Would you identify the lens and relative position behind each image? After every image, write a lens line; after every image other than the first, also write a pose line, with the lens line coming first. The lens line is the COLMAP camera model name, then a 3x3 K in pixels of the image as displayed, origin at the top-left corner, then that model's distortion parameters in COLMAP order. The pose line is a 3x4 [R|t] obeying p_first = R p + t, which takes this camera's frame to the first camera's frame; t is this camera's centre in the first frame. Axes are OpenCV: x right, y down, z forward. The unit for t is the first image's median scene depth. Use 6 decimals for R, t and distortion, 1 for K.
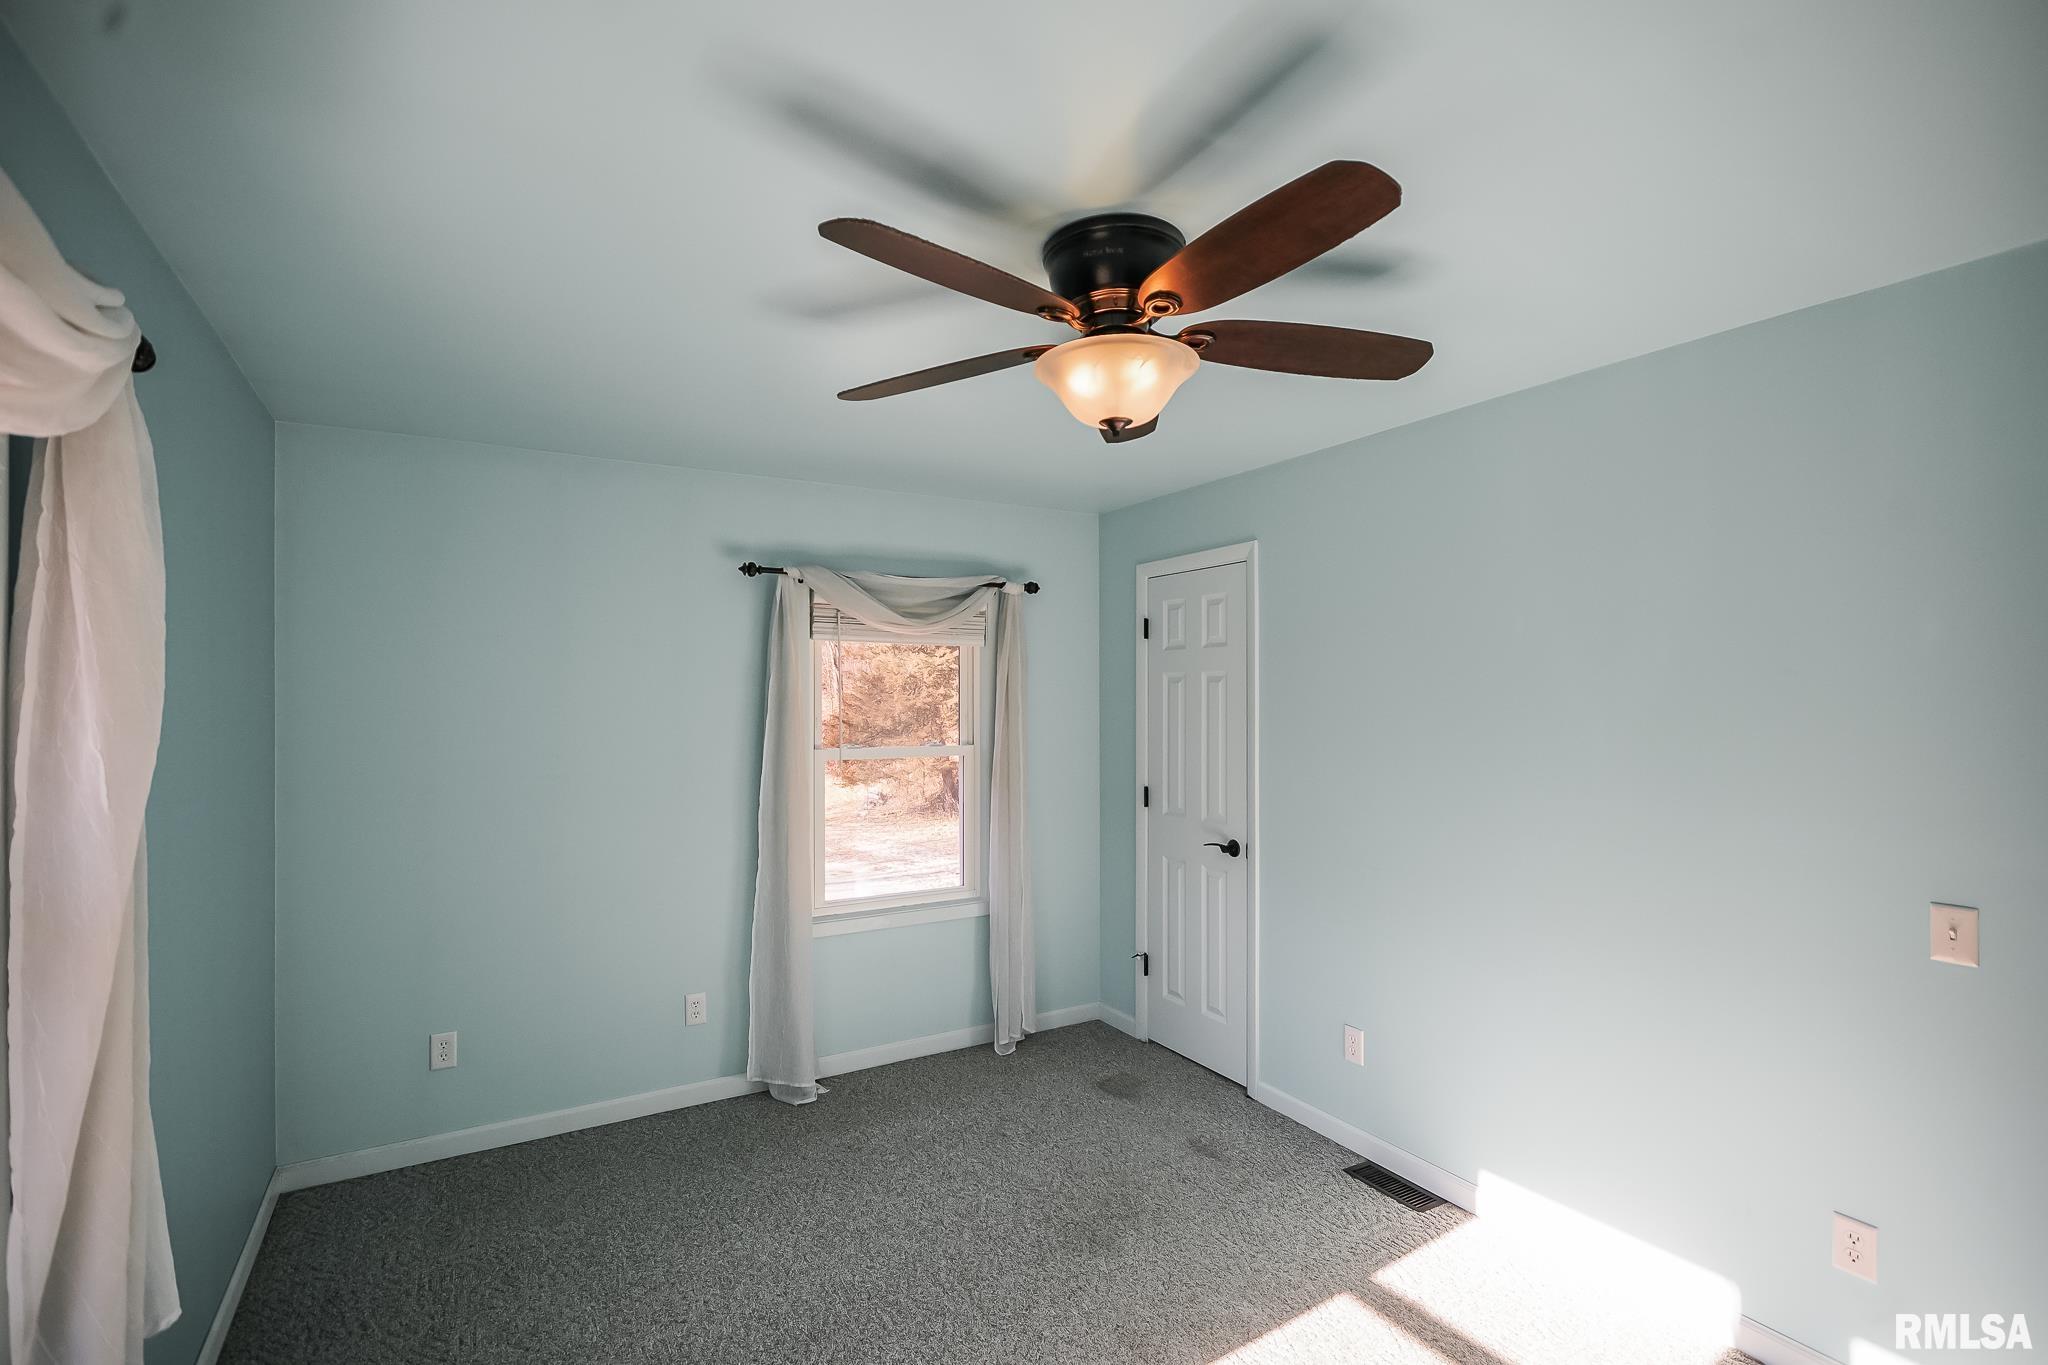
lens RADIAL K [[940.7, 0, 1019.1], [0, 940.7, 709.0], [0, 0, 1]] dist [0.000032, 0.000015]
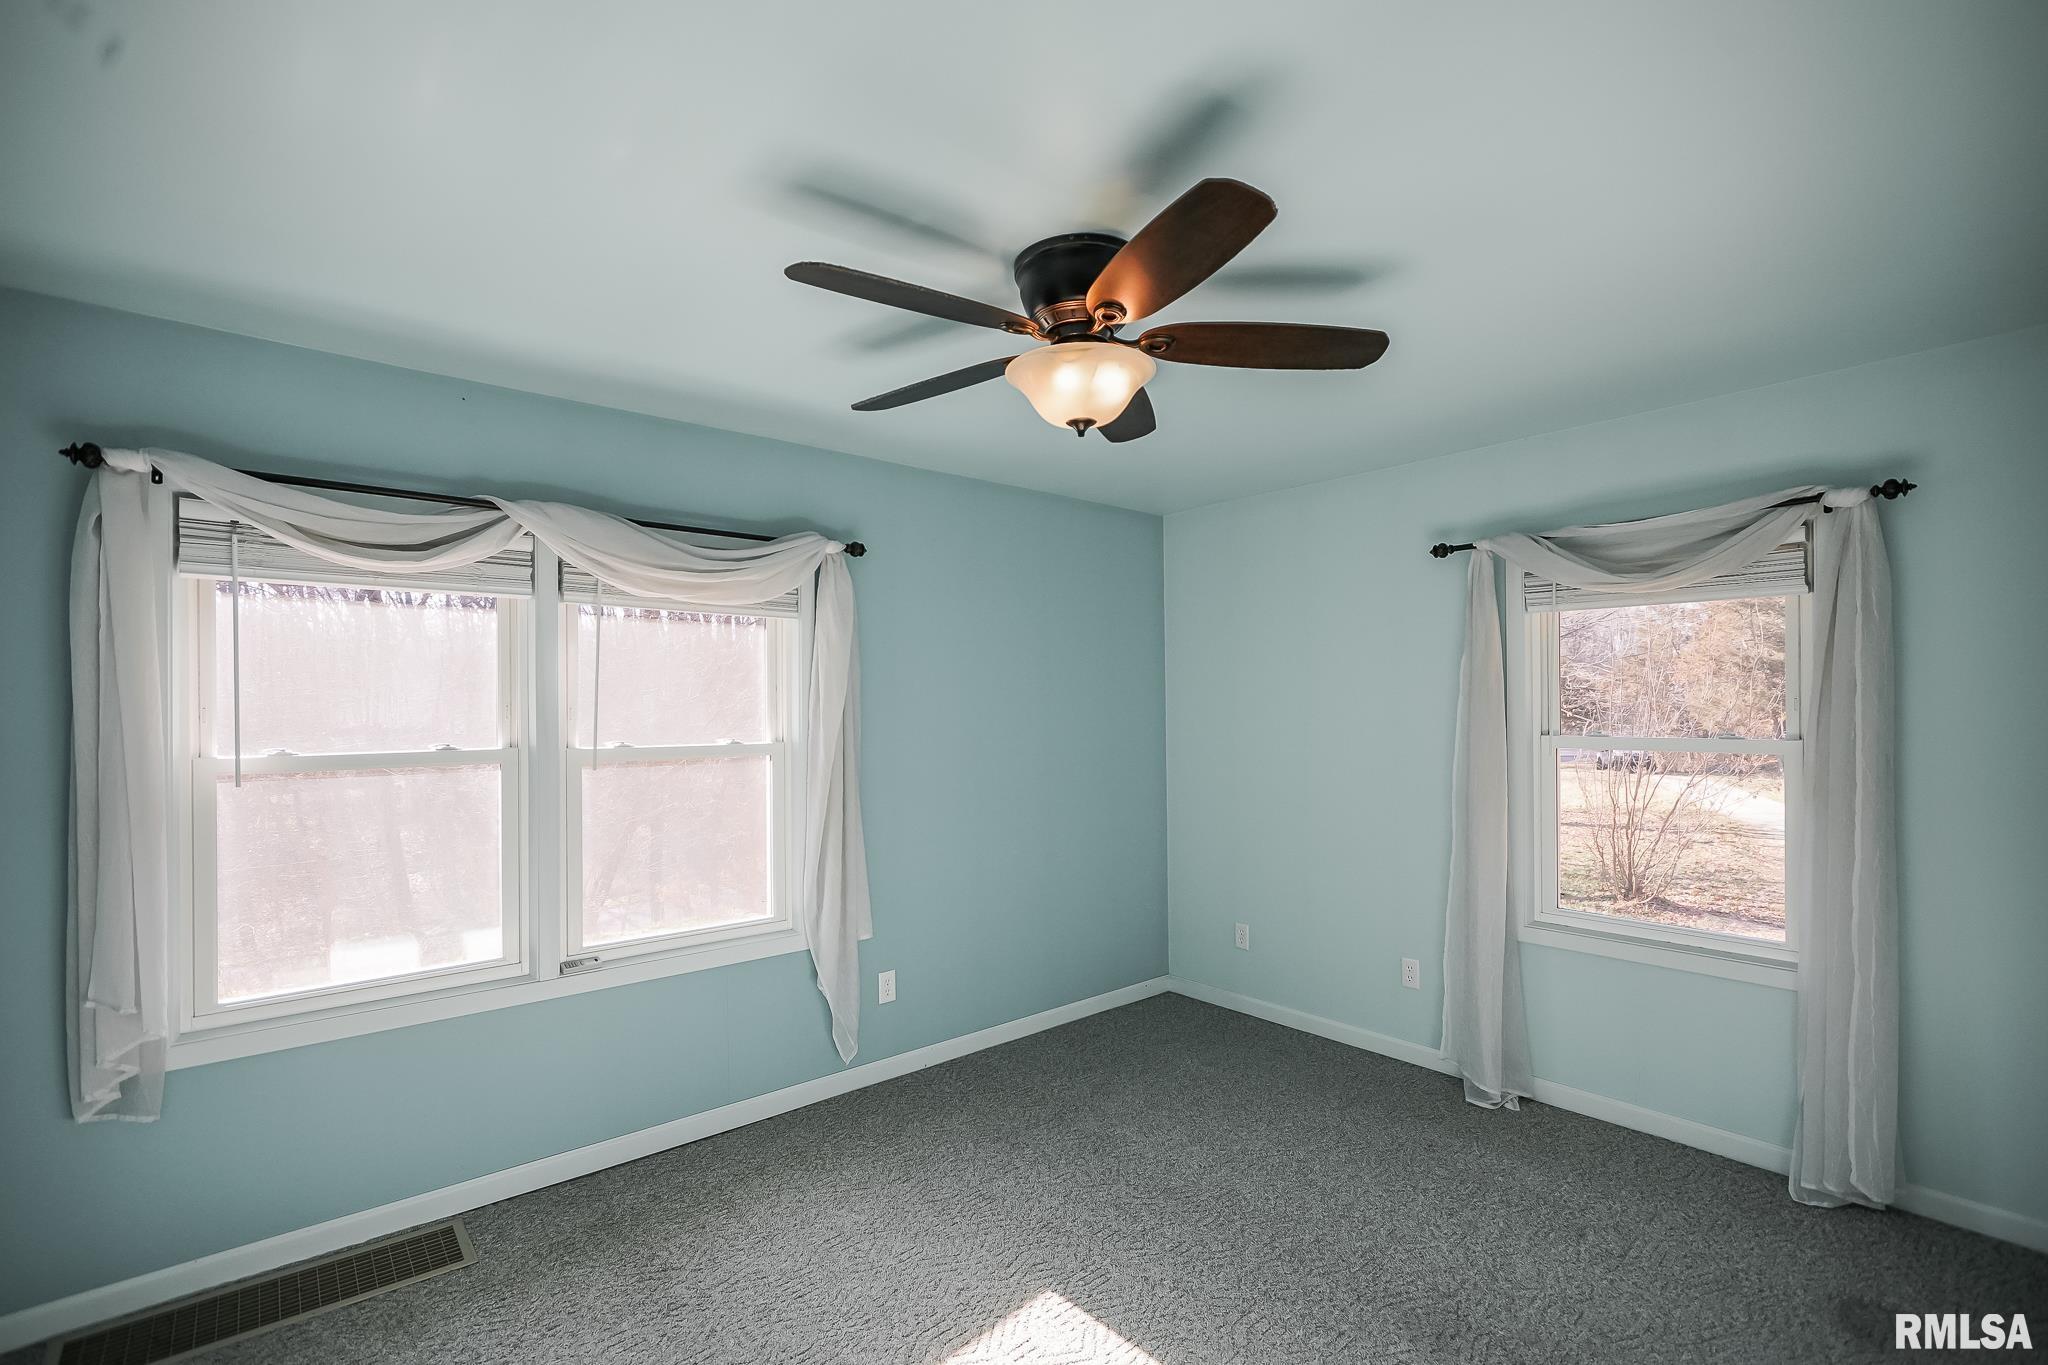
lens RADIAL K [[940.7, 0, 1019.1], [0, 940.7, 709.0], [0, 0, 1]] dist [0.000032, 0.000015]
pose [[0.159300, 0.006673, -0.987208, 0.625921], [0.002790, 0.999970, 0.007209, 0.011483], [0.987226, -0.003903, 0.159277, 0.391205]]
